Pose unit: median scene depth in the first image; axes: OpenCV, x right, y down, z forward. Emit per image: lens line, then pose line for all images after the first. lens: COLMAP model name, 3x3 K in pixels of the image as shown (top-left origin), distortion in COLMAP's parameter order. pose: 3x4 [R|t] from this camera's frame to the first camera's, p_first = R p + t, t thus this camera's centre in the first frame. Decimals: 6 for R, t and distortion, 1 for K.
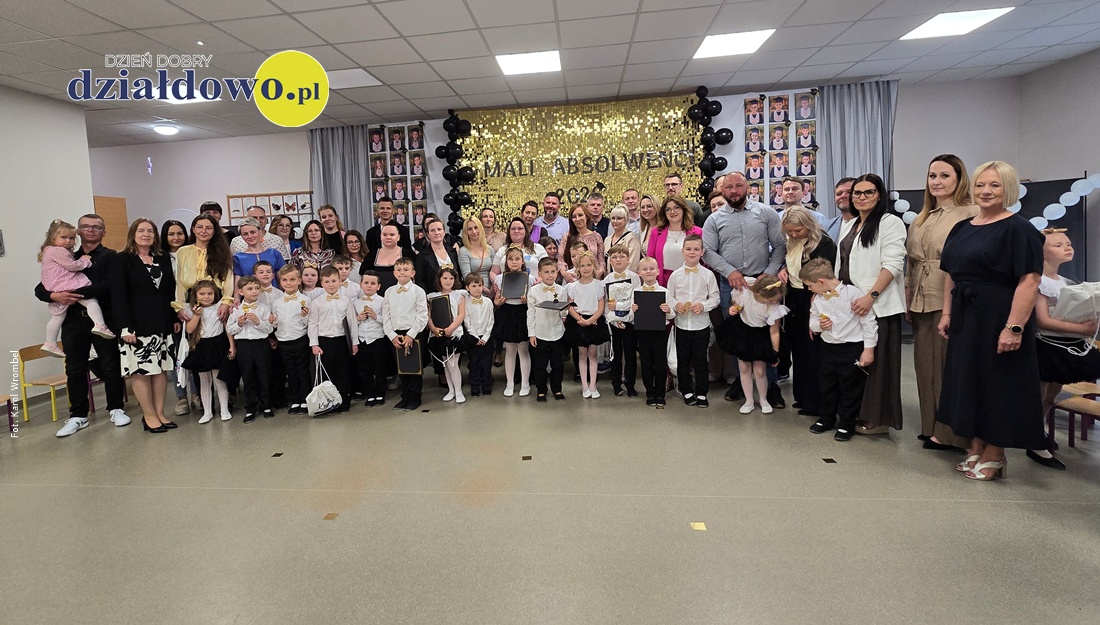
lens RADIAL K [[523.1, 0, 520.2], [0, 523.1, 263.0], [0, 0, 1]] dist [0.005545, 0.000904]
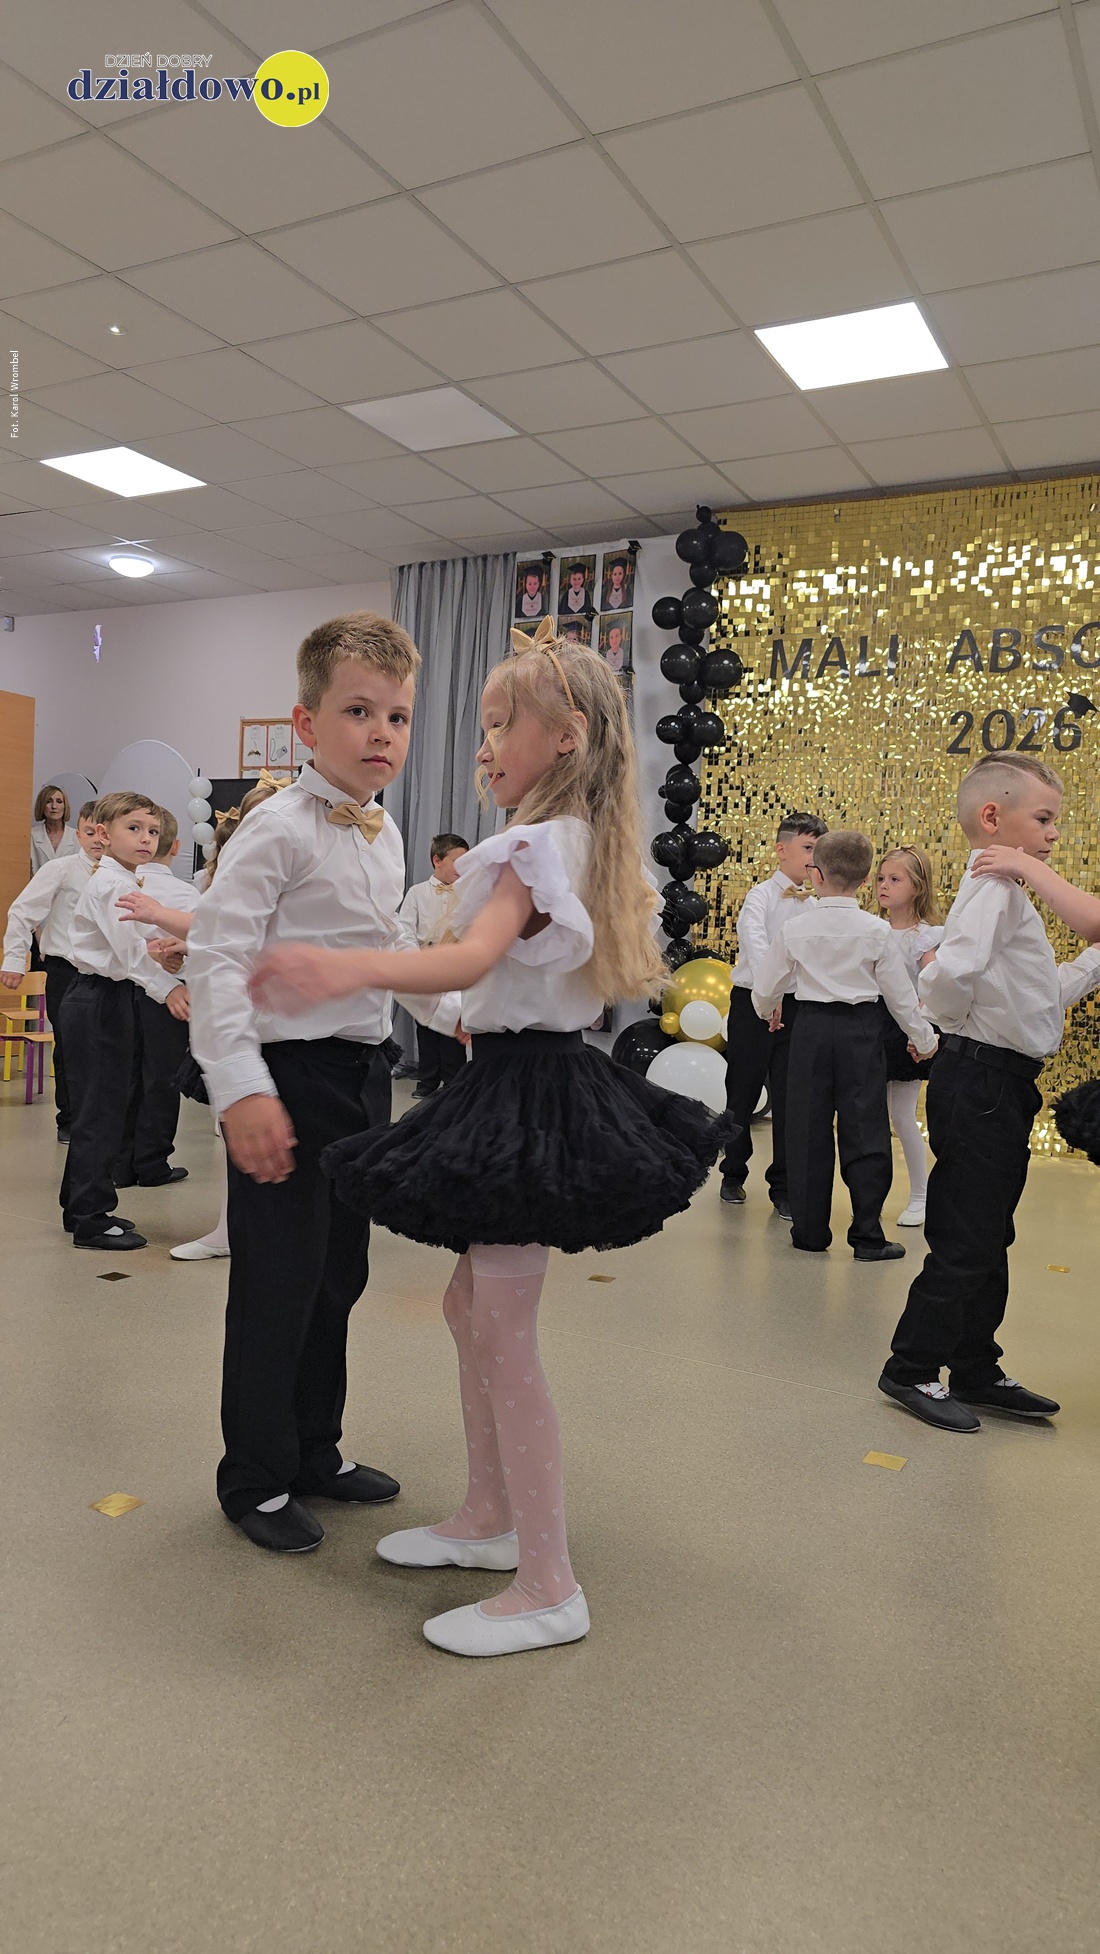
lens RADIAL K [[1333.8, 0, 530.3], [0, 1333.8, 982.1], [0, 0, 1]] dist [0.058301, -0.040385]
pose [[0.921084, 0.106526, -0.374507, 0.179267], [-0.114108, 0.993466, 0.001943, 0.086935], [0.372267, 0.040945, 0.927222, 0.006821]]
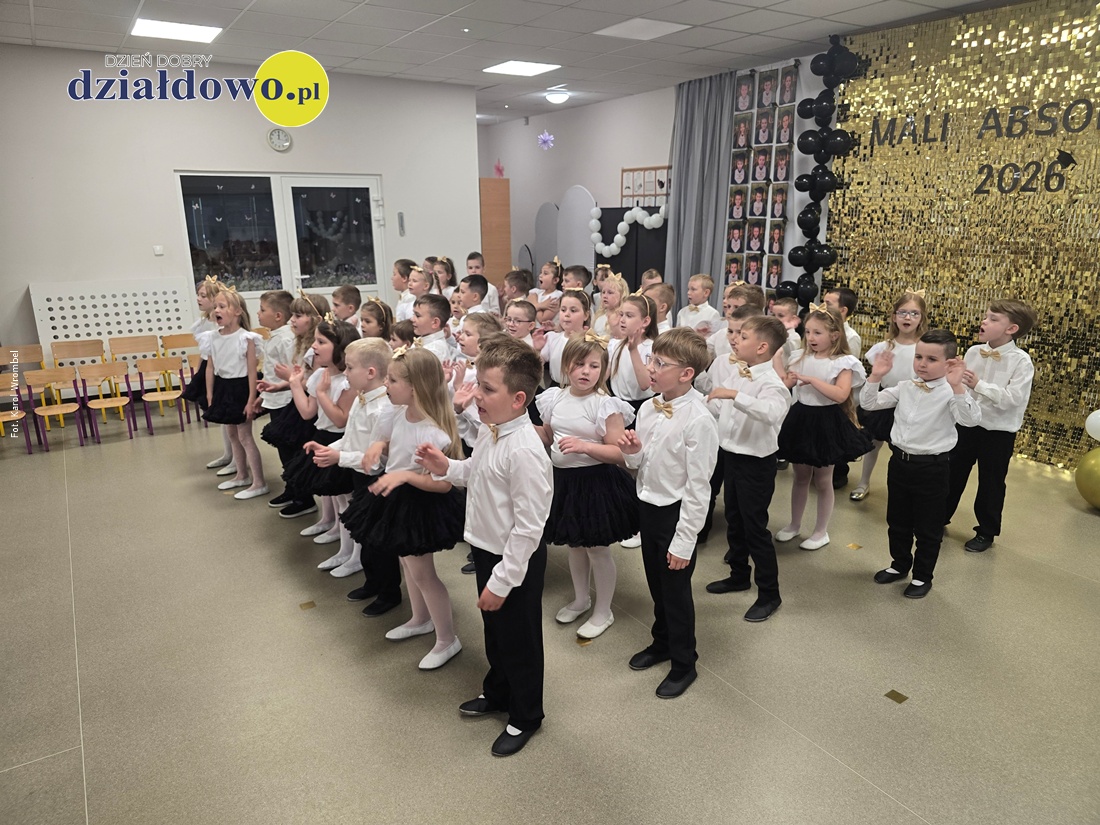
lens RADIAL K [[742.4, 0, 555.6], [0, 742.4, 420.3], [0, 0, 1]] dist [0.035496, -0.033047]
pose [[0.645424, 0.246801, -0.722854, 0.451851], [-0.063143, 0.960361, 0.271513, -0.070426], [0.761210, -0.129597, 0.635424, 0.095460]]
